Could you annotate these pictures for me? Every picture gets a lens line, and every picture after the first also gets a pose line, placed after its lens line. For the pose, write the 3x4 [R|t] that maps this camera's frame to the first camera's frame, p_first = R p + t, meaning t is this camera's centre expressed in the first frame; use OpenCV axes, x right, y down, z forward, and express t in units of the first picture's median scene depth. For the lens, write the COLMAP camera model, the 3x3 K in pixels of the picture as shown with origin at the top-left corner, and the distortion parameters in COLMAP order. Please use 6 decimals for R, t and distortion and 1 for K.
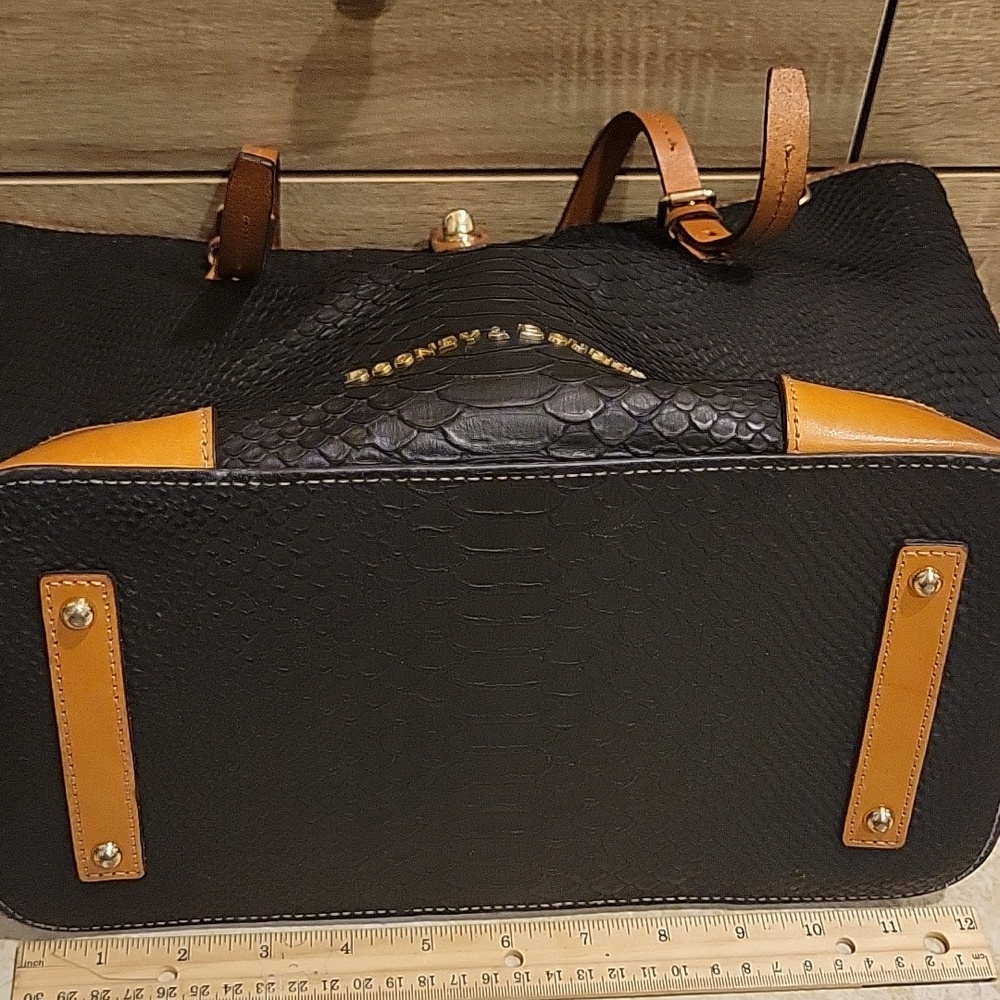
lens RADIAL K [[1786.5, 0, 495.8], [0, 1786.5, 502.4], [0, 0, 1]] dist [-0.008134, 0.000000]
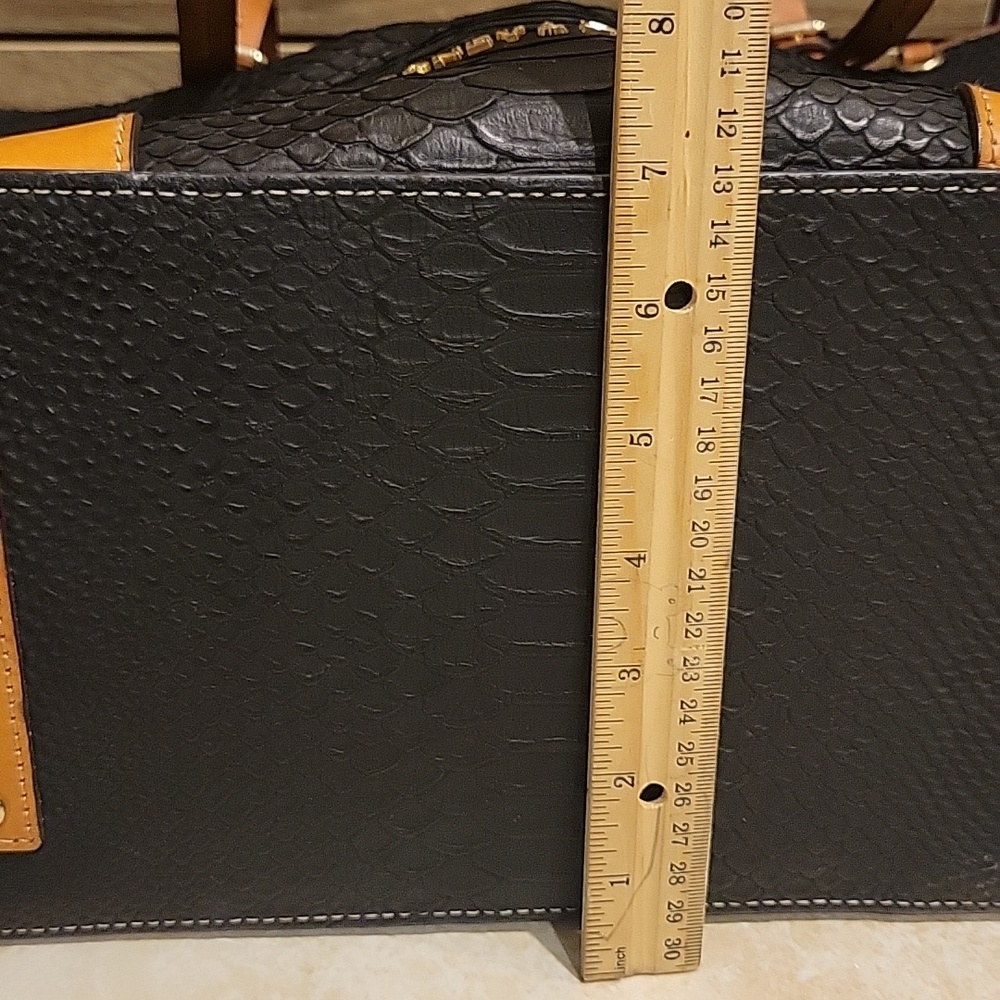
lens RADIAL K [[1786.5, 0, 505.4], [0, 1786.5, 497.2], [0, 0, 1]] dist [-0.008134, 0.000000]
pose [[0.999698, -0.004925, -0.024078, -0.000745], [0.001864, 0.992088, -0.125528, 0.181969], [0.024506, 0.125445, 0.991798, 0.341859]]
